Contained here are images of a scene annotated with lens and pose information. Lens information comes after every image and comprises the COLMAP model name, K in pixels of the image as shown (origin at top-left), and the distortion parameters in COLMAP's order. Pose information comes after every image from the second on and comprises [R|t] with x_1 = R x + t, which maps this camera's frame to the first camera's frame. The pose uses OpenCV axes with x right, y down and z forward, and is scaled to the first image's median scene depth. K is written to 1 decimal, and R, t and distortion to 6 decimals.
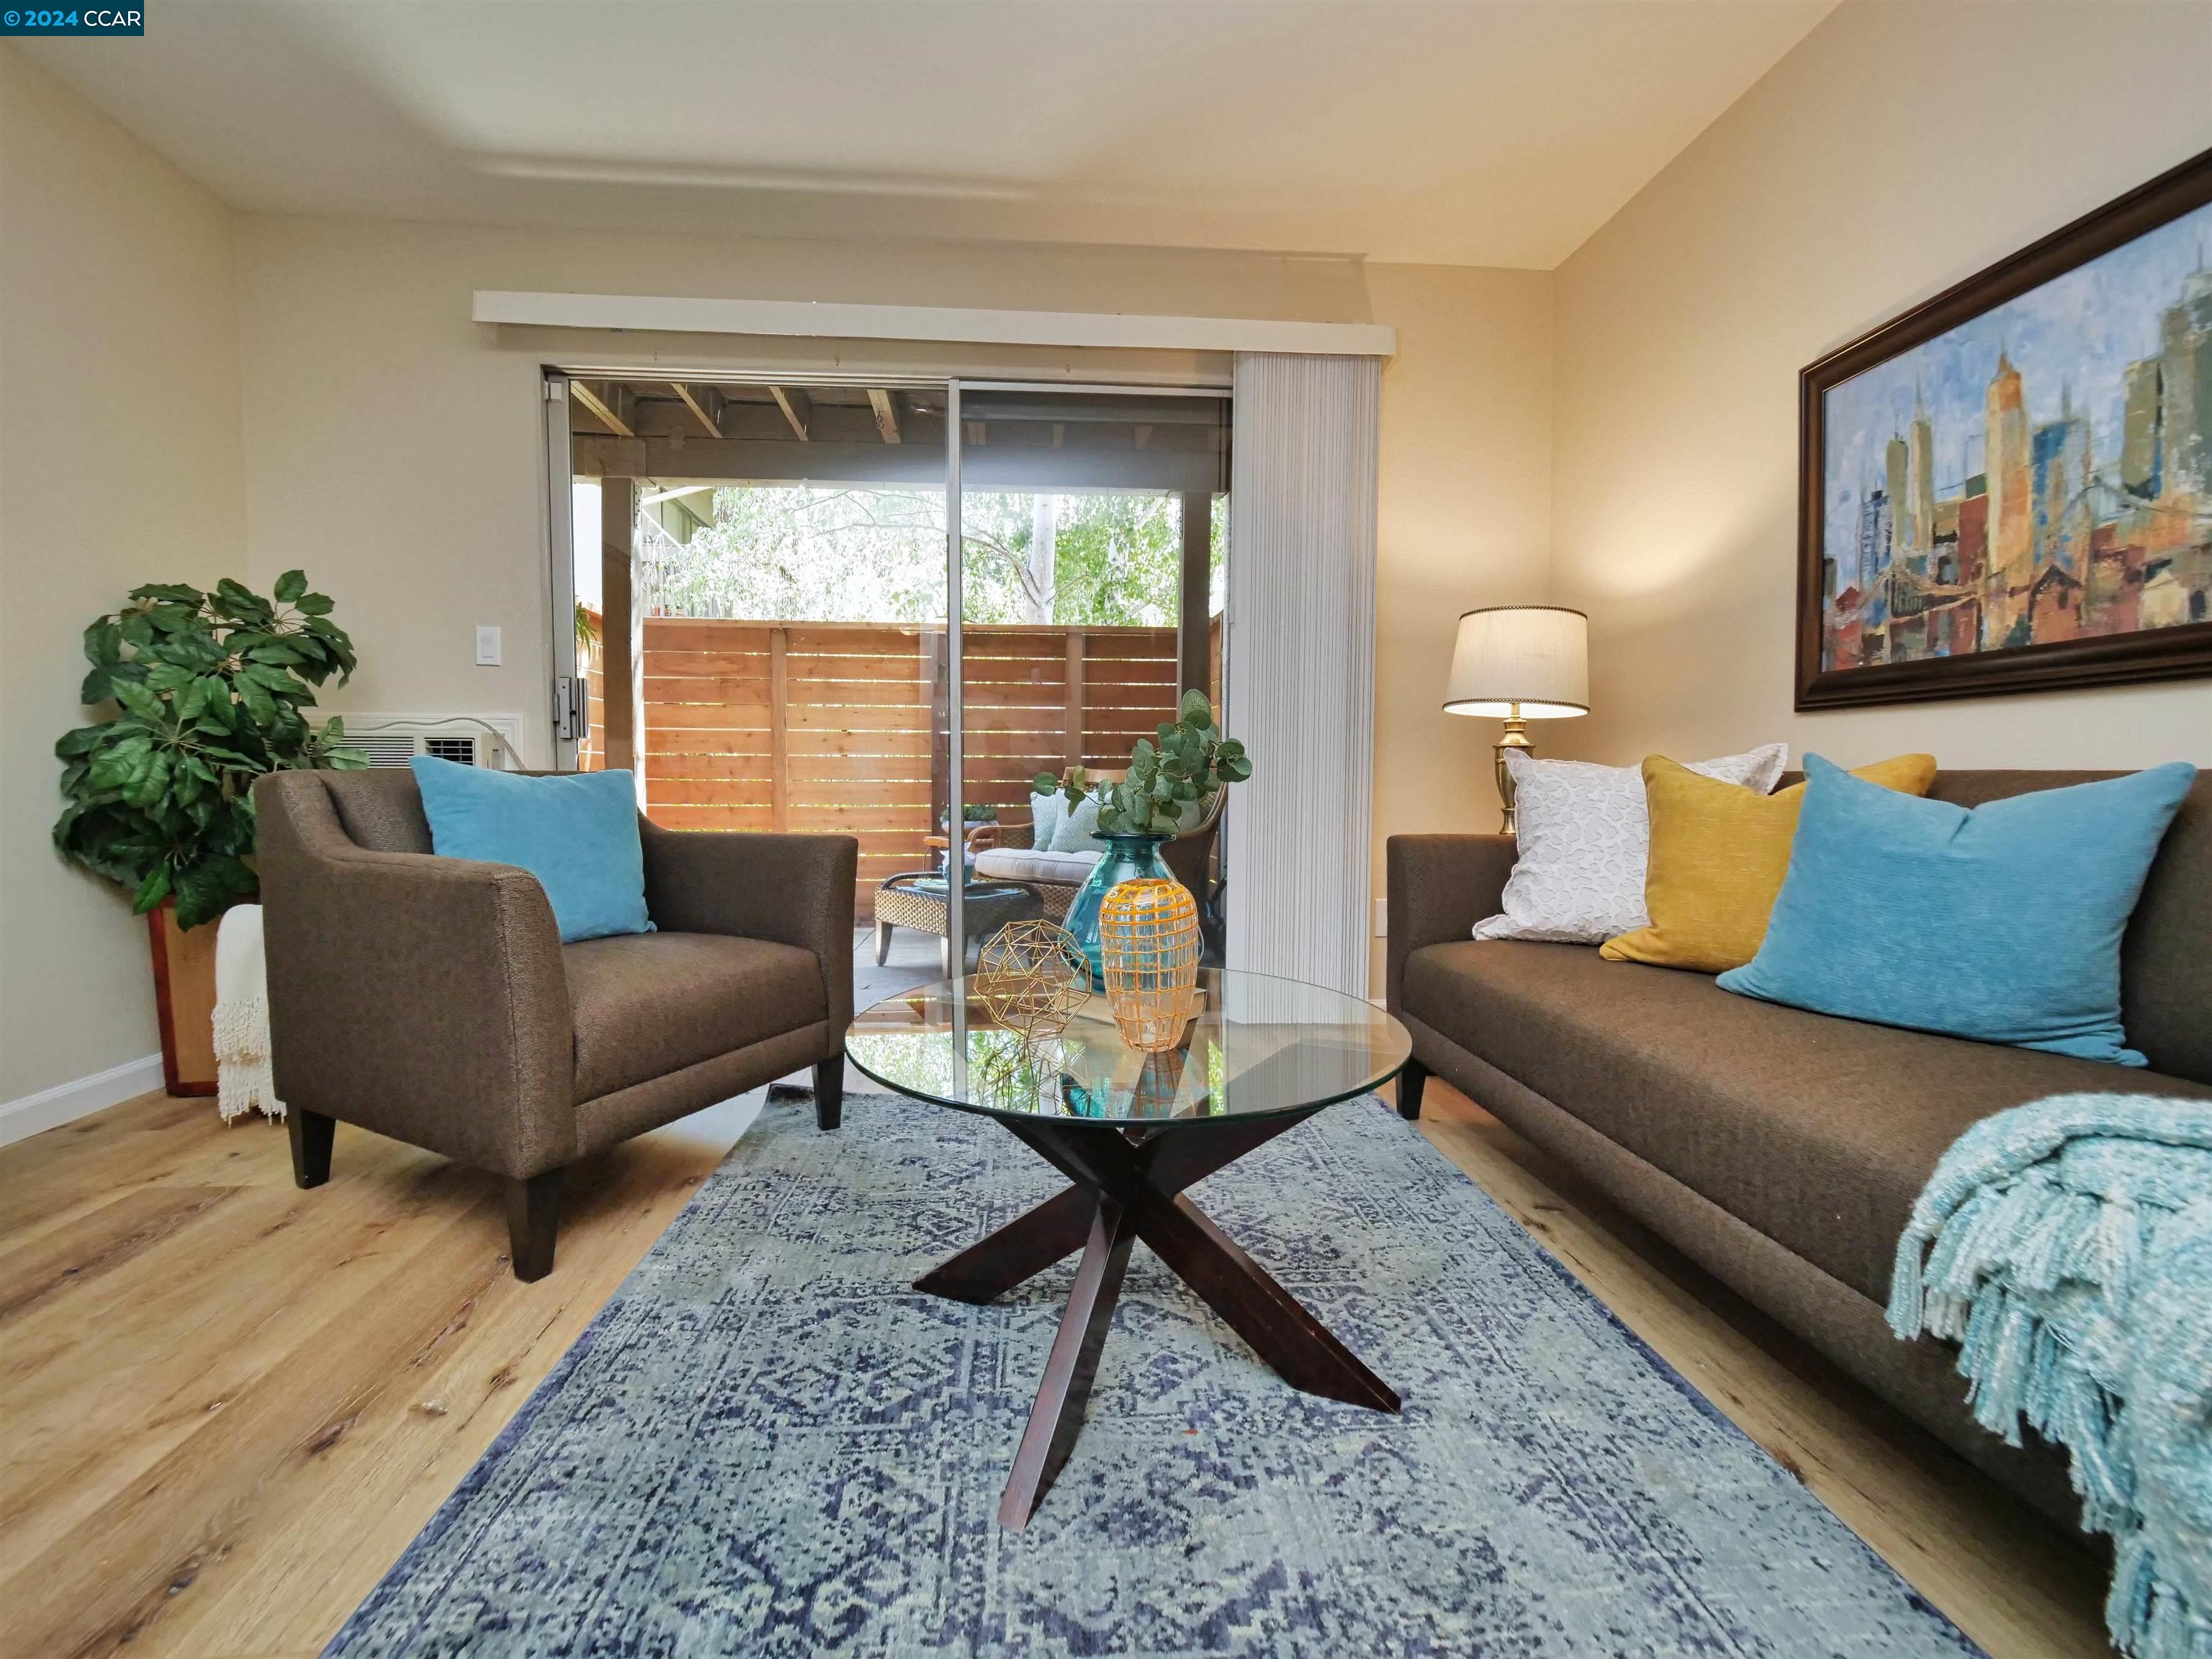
lens RADIAL K [[944.6, 0, 1083.0], [0, 944.6, 826.3], [0, 0, 1]] dist [-0.010436, 0.003384]
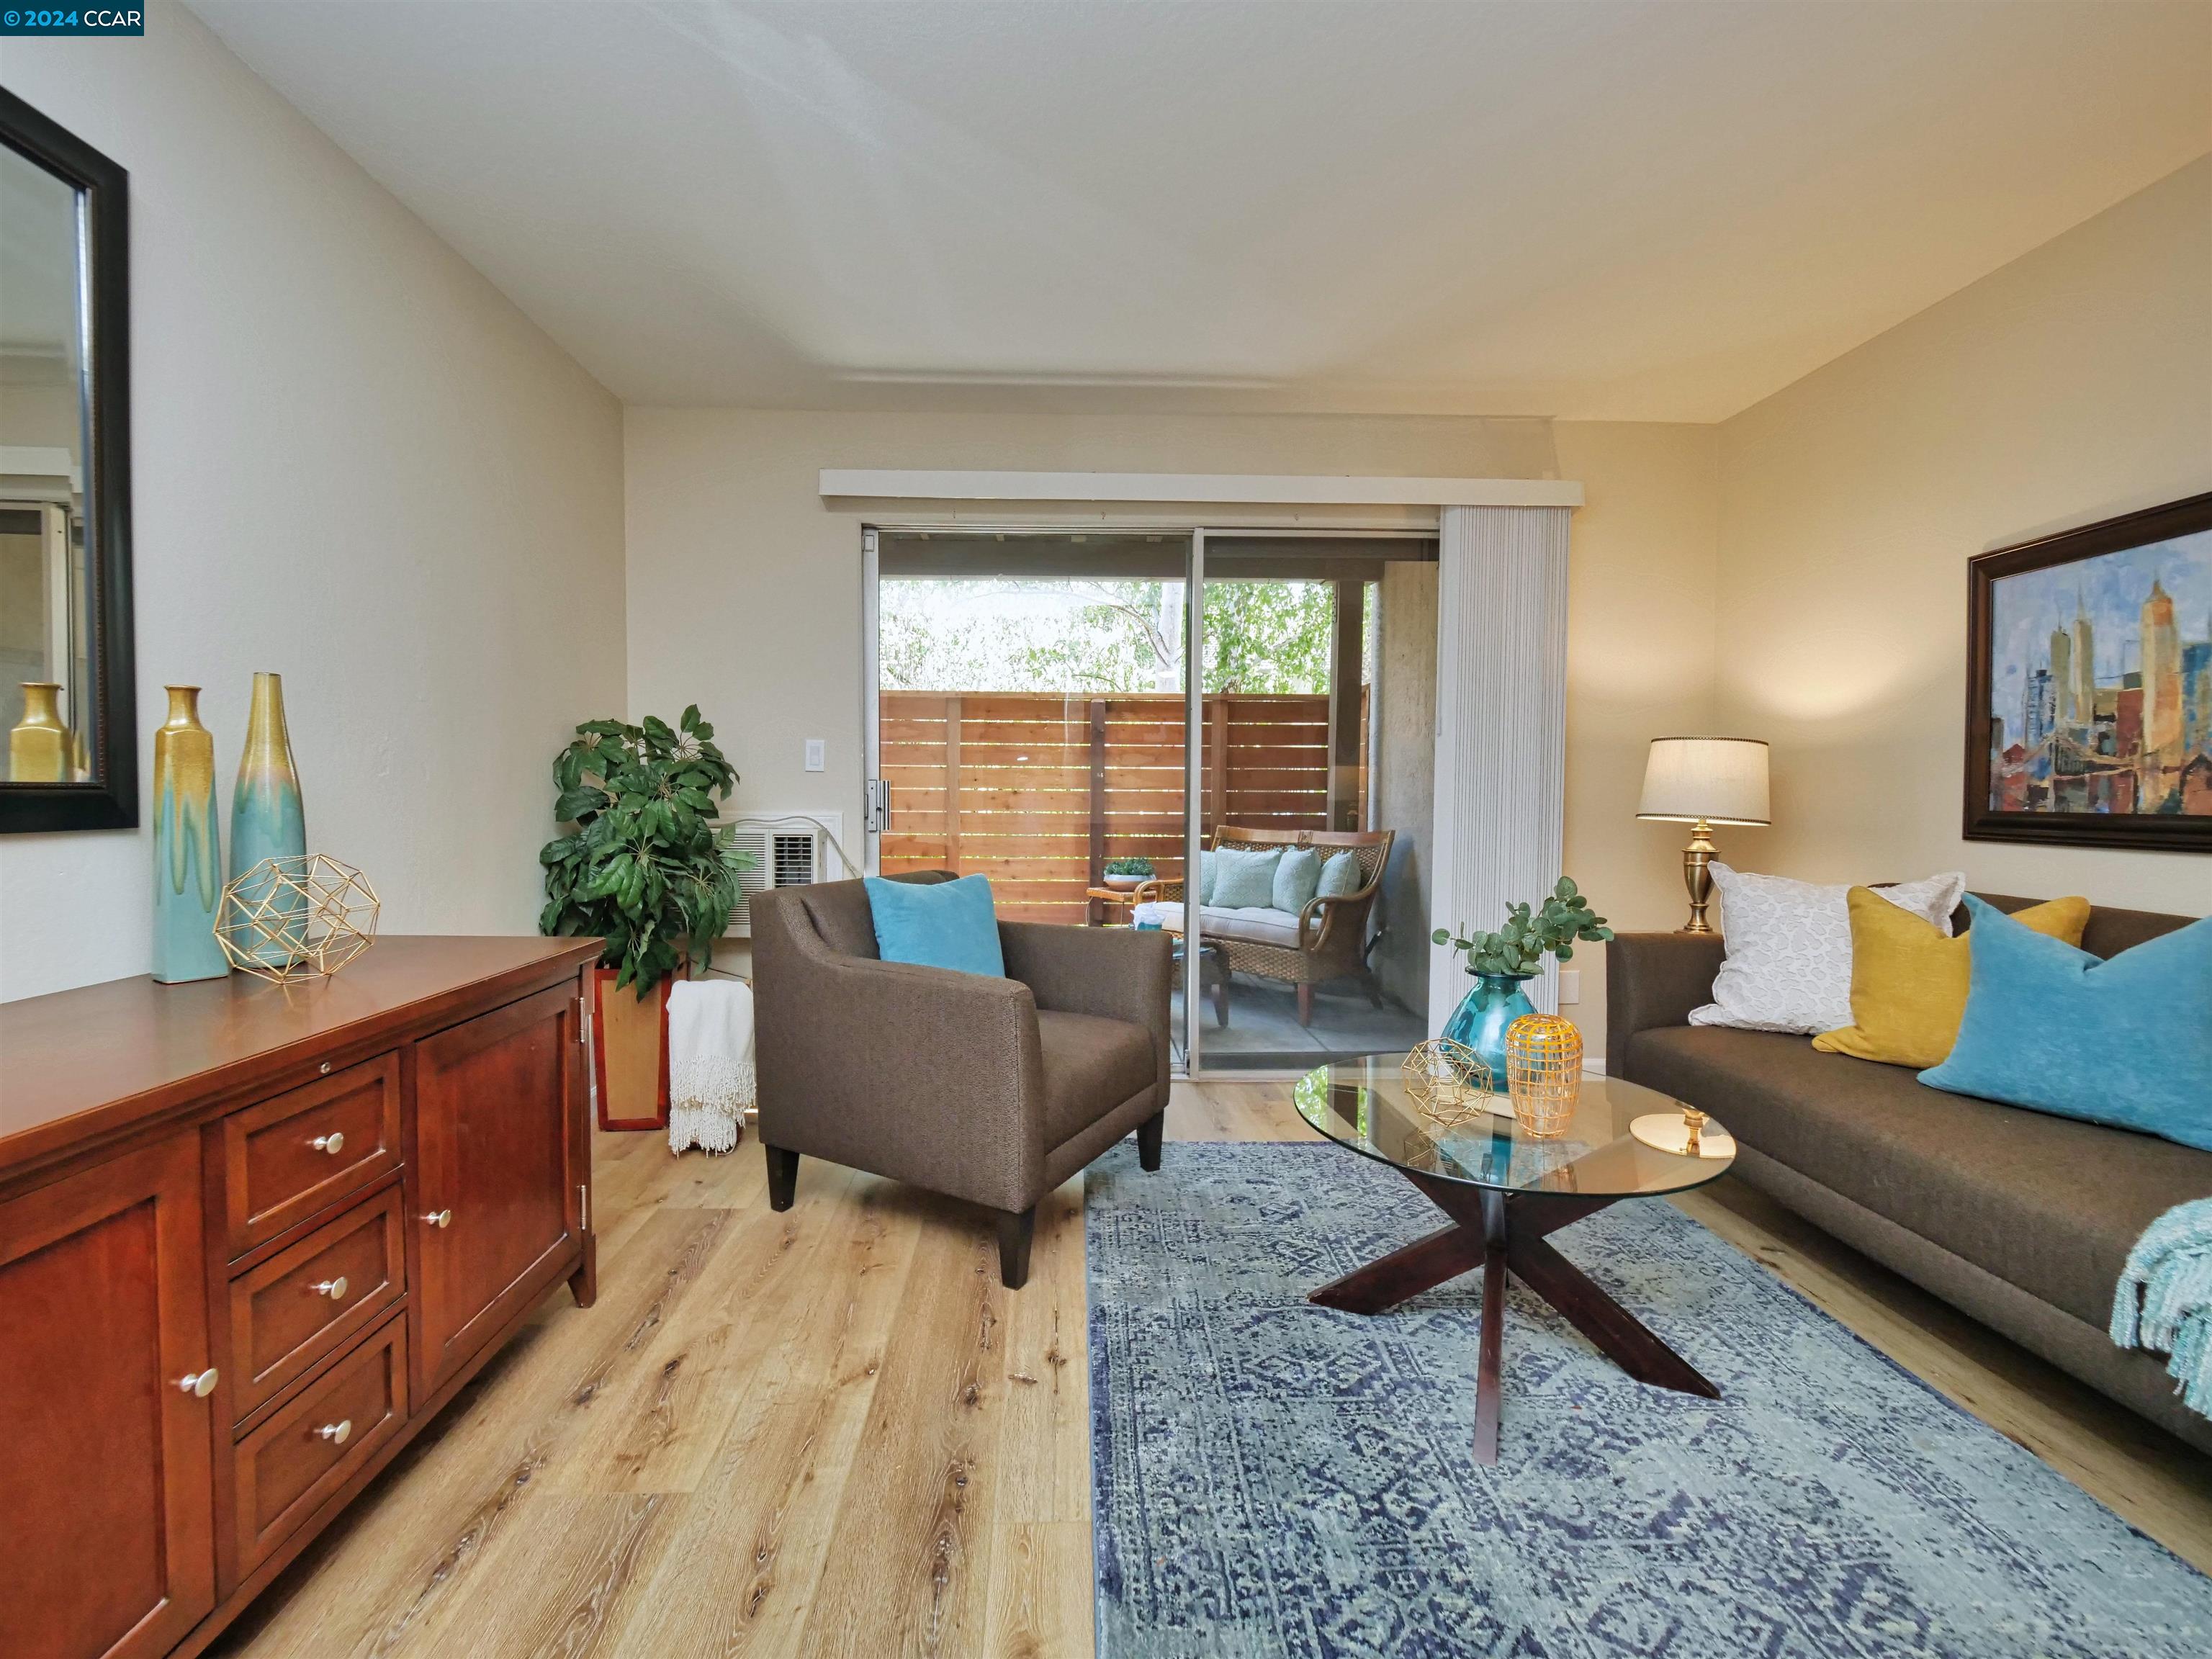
lens RADIAL K [[947.8, 0, 1082.5], [0, 947.8, 830.6], [0, 0, 1]] dist [-0.016256, 0.006509]
pose [[0.998939, 0.004471, -0.045838, -0.405212], [-0.004909, 0.999943, -0.009433, -0.148871], [0.045793, 0.009648, 0.998904, -0.326388]]
